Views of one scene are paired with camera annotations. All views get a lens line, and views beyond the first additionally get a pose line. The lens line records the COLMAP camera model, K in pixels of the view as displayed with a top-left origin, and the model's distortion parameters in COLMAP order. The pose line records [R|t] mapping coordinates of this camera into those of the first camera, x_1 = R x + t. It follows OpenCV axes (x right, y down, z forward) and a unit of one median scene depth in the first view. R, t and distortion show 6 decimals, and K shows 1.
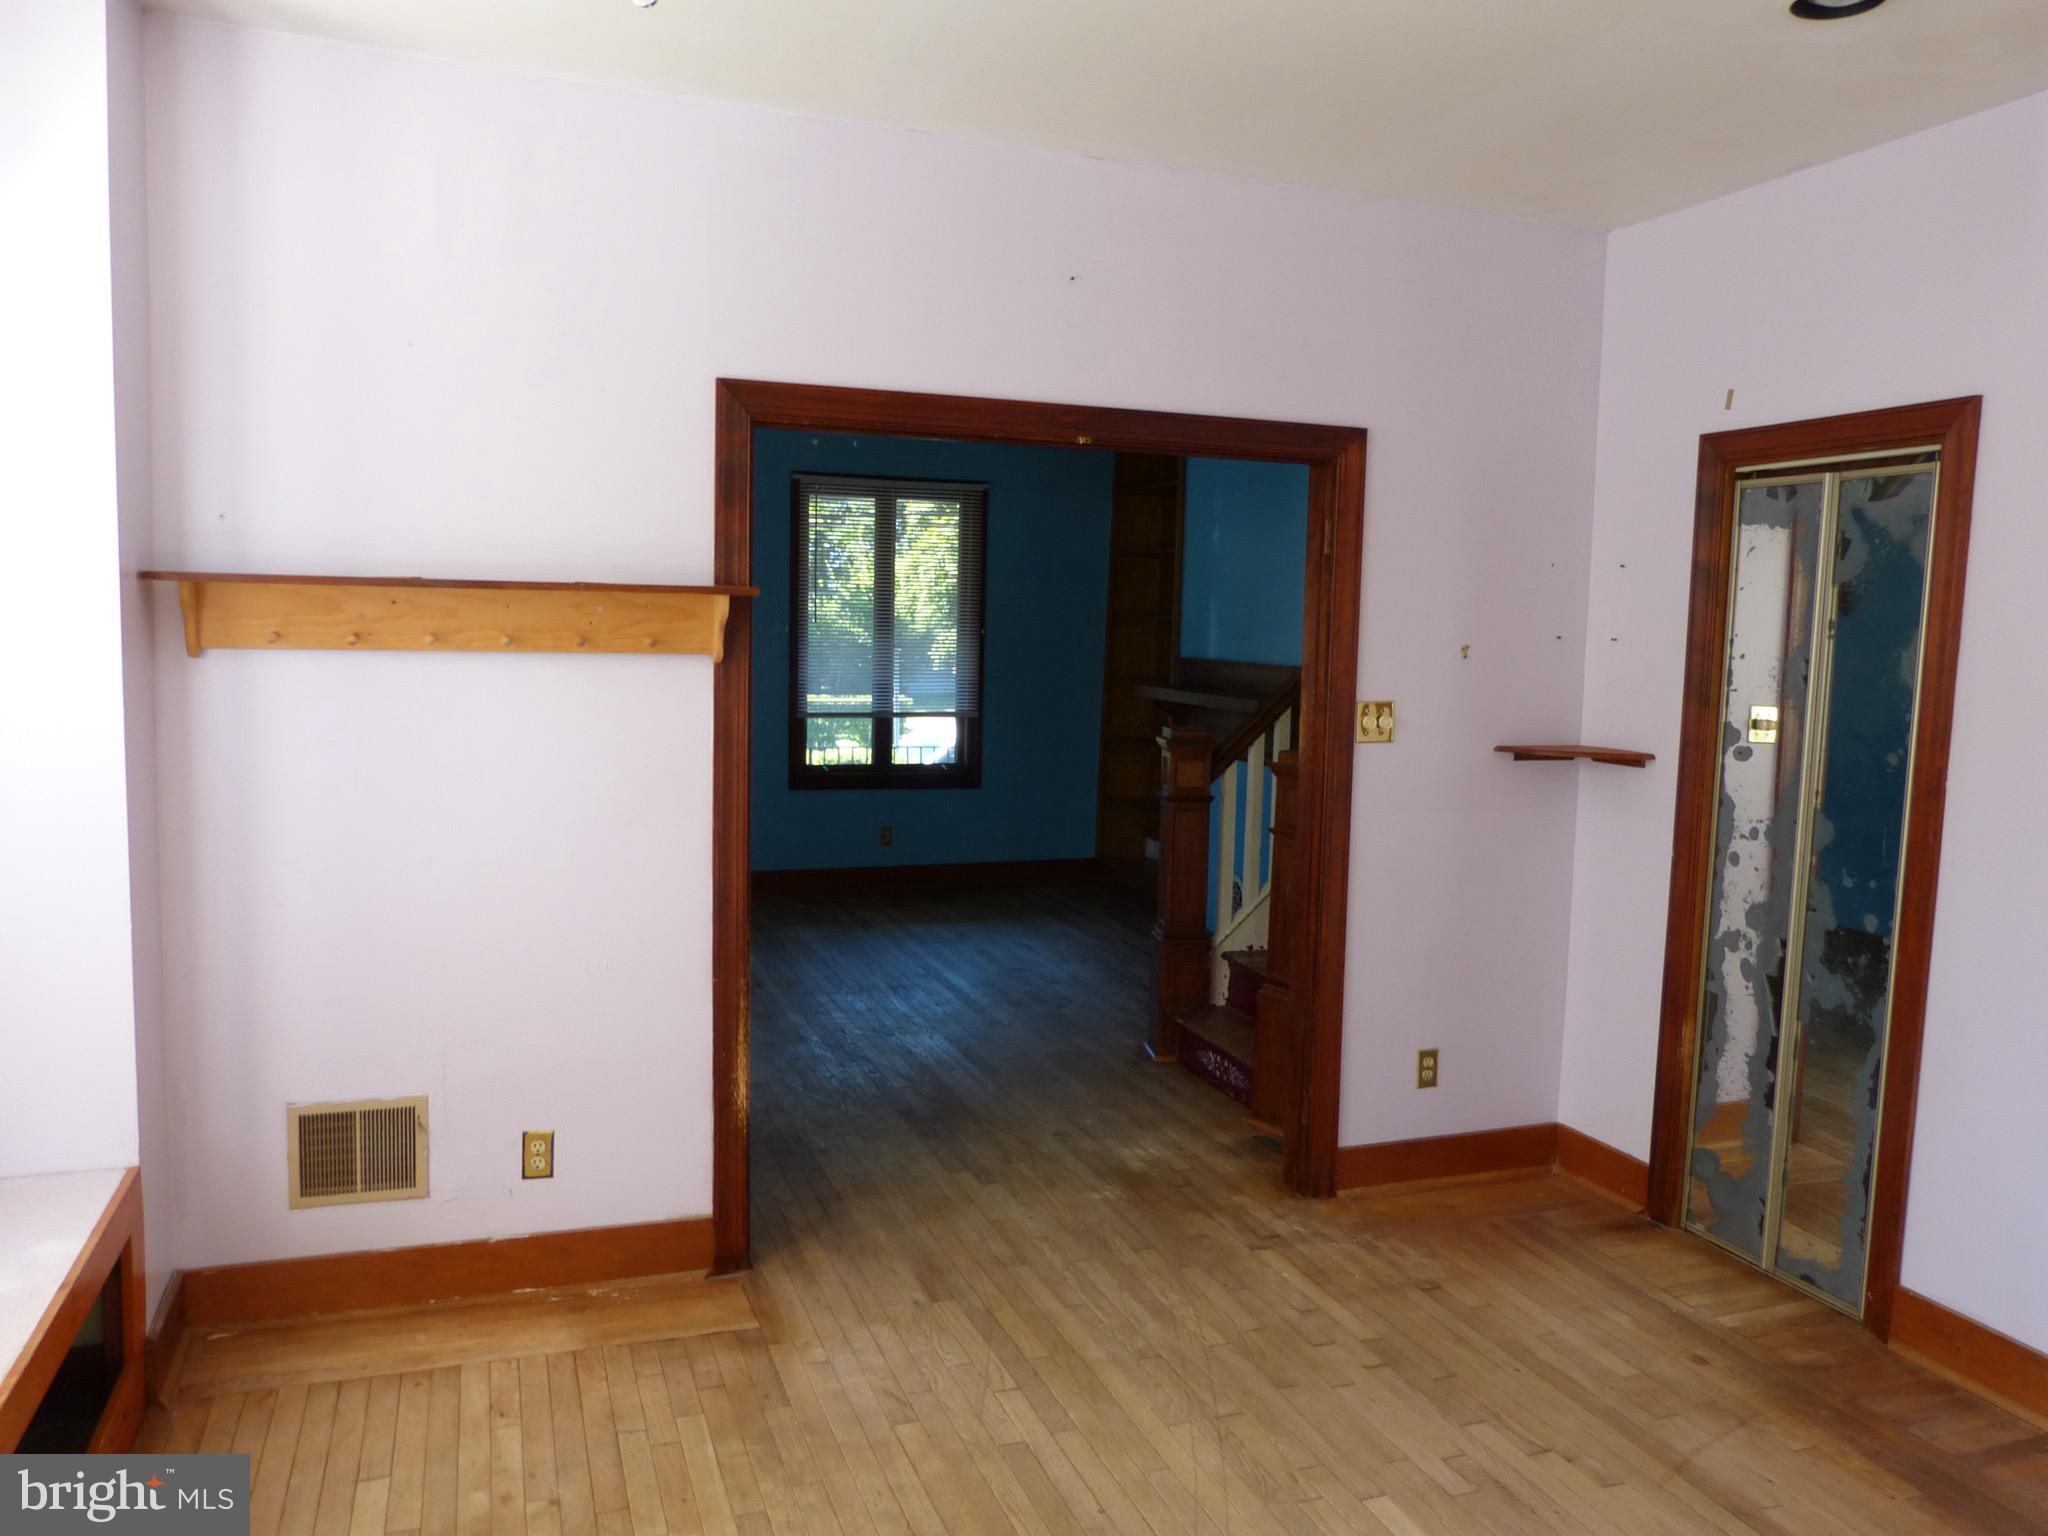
lens RADIAL K [[1532.7, 0, 1018.7], [0, 1532.7, 769.8], [0, 0, 1]] dist [-0.038627, 0.025268]
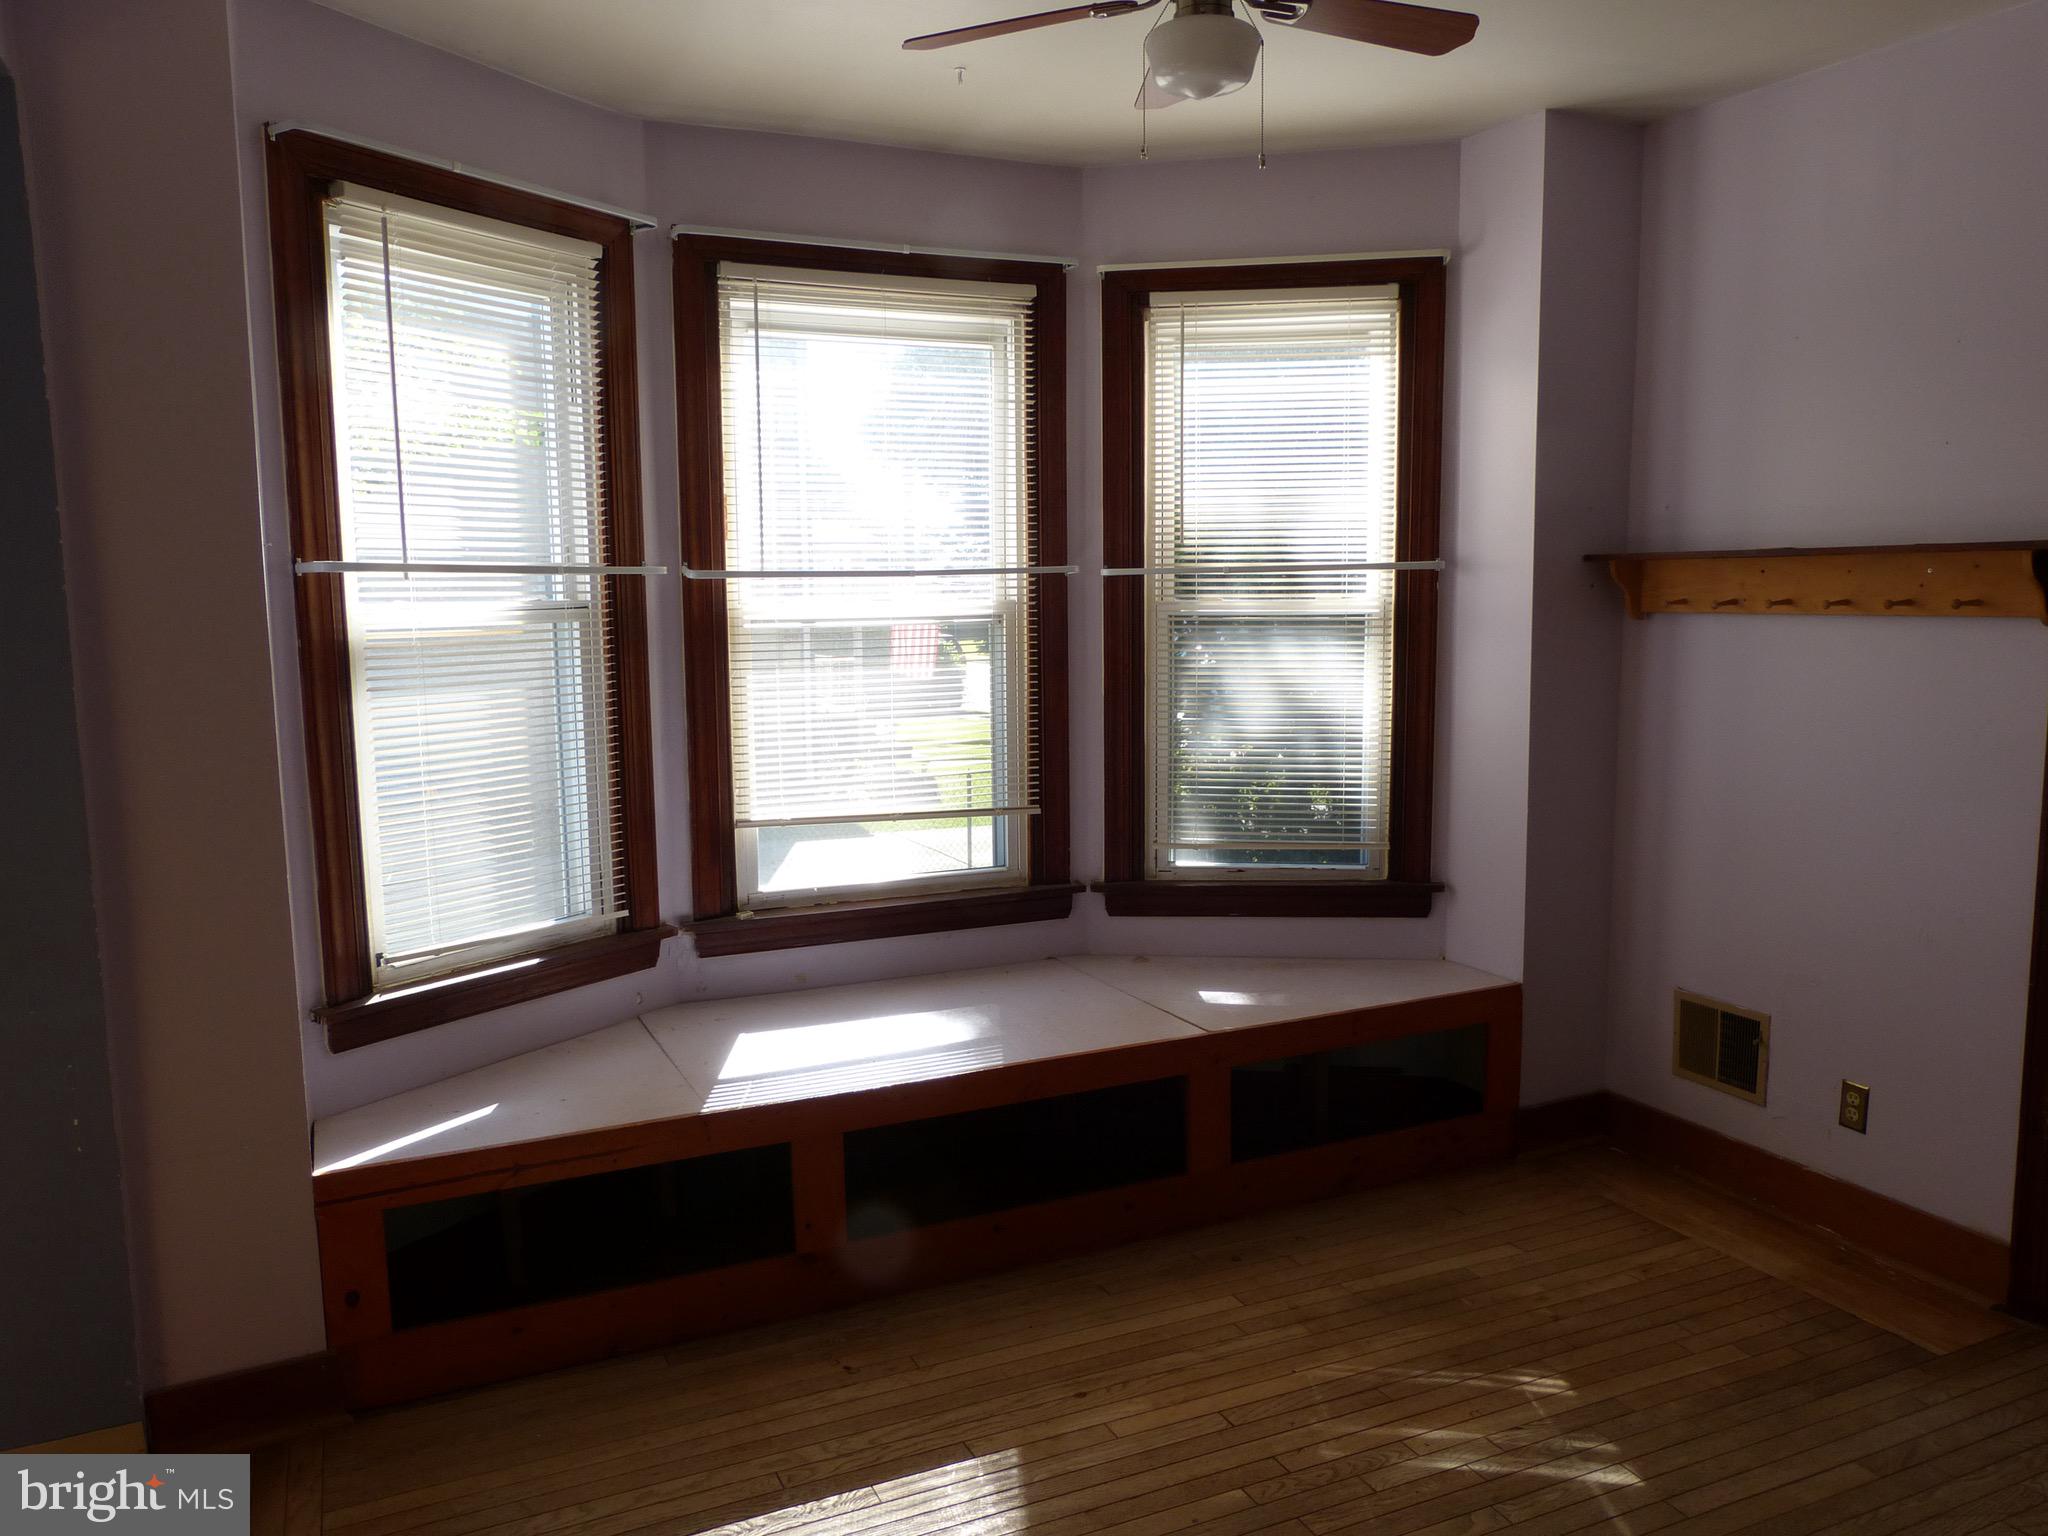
lens RADIAL K [[1532.7, 0, 1020.9], [0, 1532.7, 763.6], [0, 0, 1]] dist [-0.038627, 0.025268]
pose [[0.078846, 0.088975, -0.992908, 0.664239], [-0.075540, 0.993679, 0.083046, -0.020114], [0.994021, 0.068457, 0.085068, 0.356293]]
